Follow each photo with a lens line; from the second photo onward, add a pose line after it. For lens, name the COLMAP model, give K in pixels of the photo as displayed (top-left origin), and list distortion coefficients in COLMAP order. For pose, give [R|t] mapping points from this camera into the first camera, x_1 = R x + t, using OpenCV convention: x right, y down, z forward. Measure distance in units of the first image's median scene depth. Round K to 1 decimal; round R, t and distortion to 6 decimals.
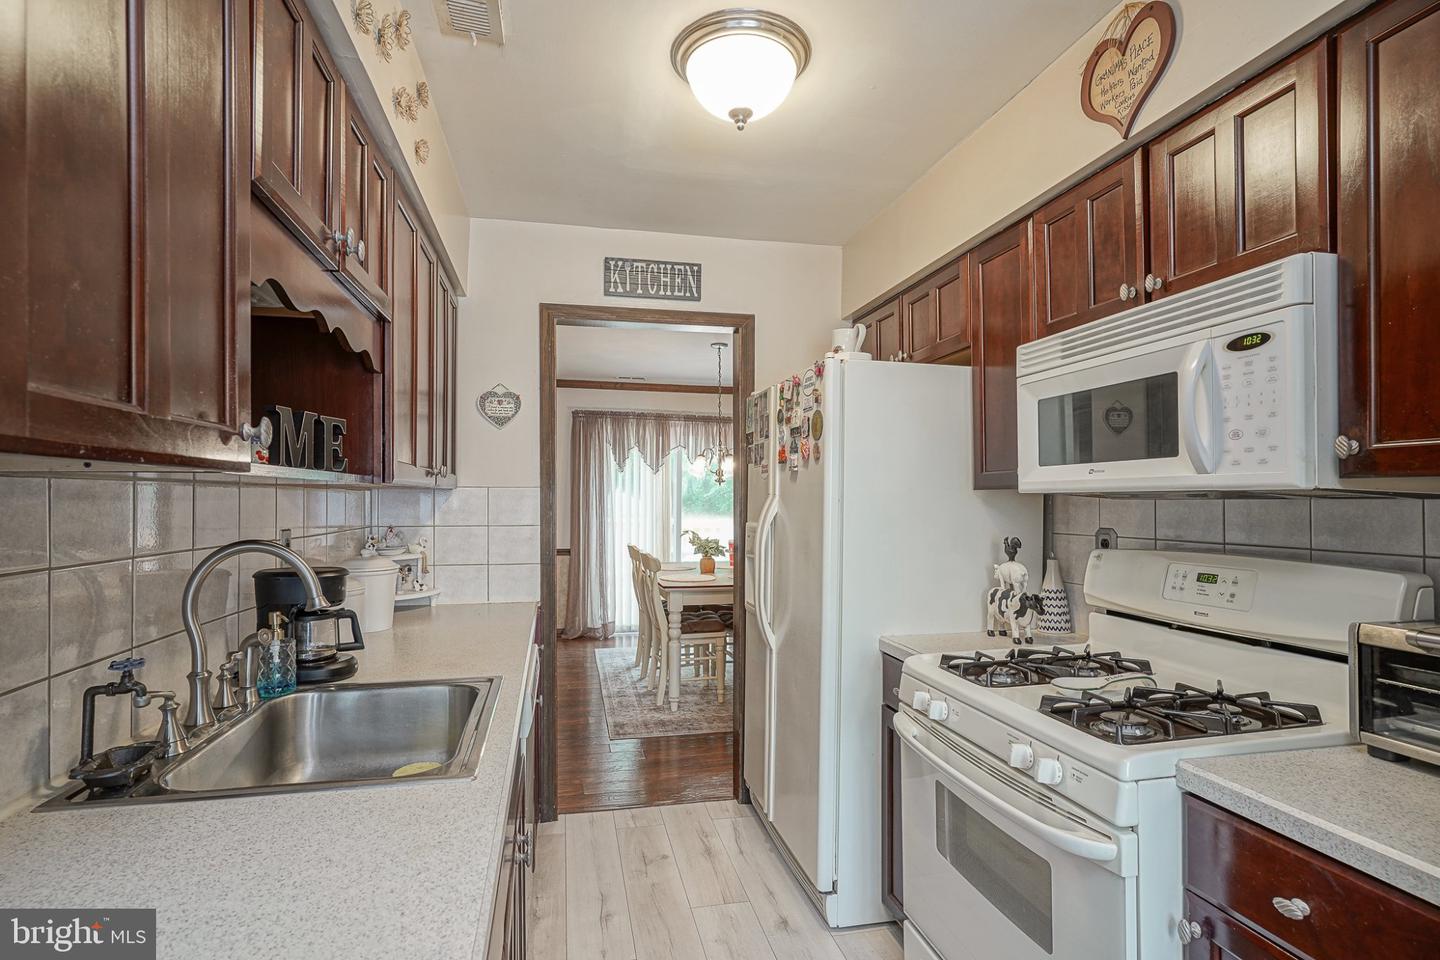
lens RADIAL K [[725.6, 0, 671.3], [0, 725.6, 497.9], [0, 0, 1]] dist [-0.009438, 0.005236]
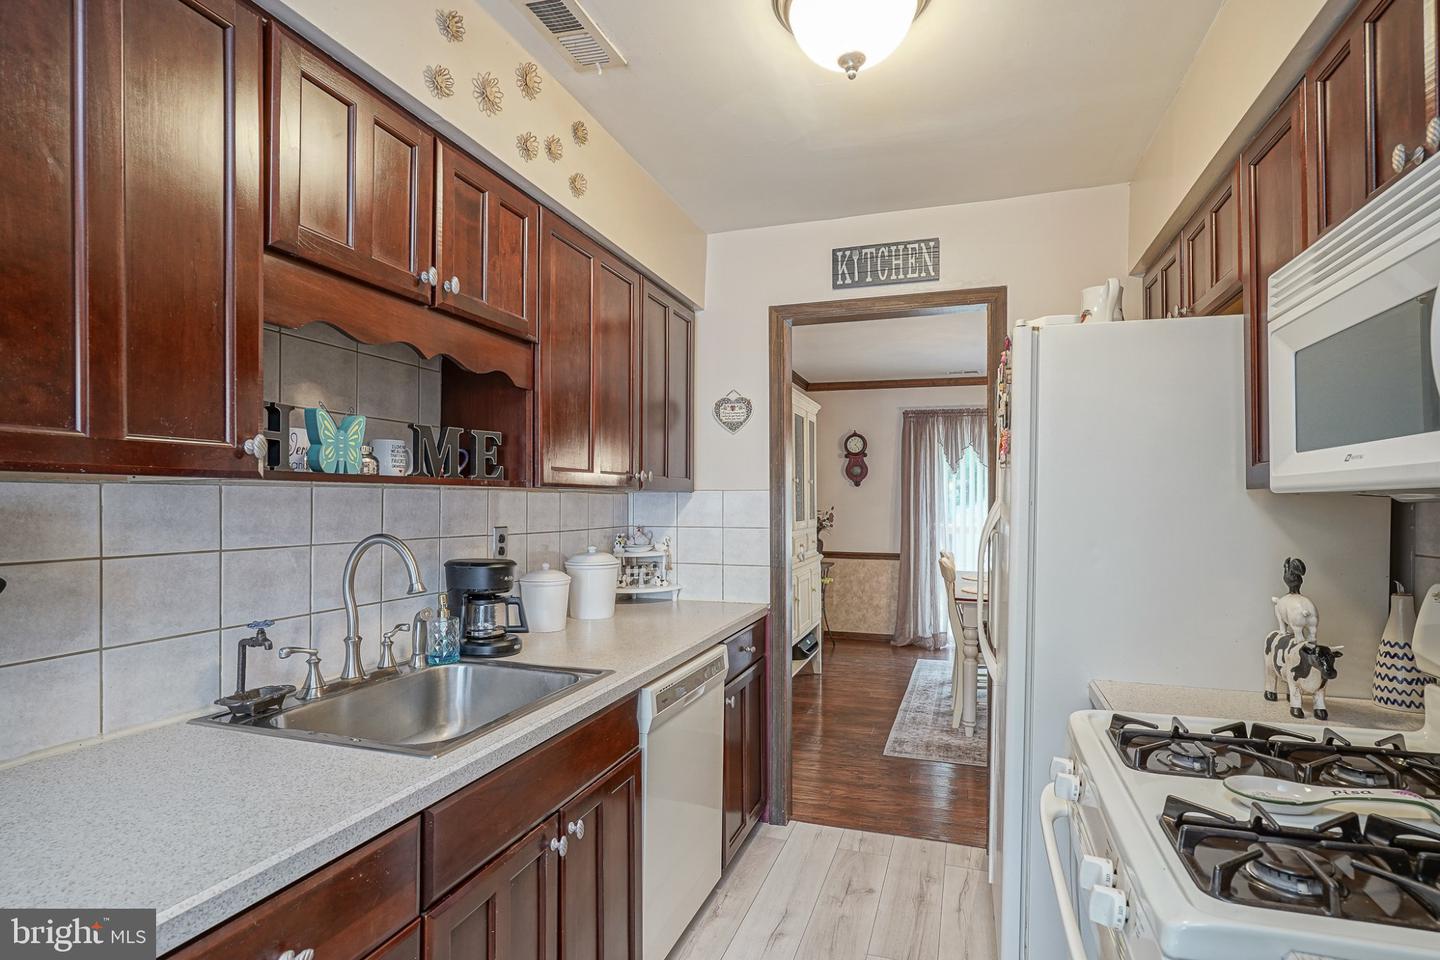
lens RADIAL K [[705.2, 0, 723.3], [0, 705.2, 503.6], [0, 0, 1]] dist [-0.006584, 0.001105]
pose [[0.865603, 0.002286, -0.500726, 0.254625], [-0.001017, 0.999996, 0.002808, 0.001256], [0.500730, -0.001922, 0.865601, 0.123607]]
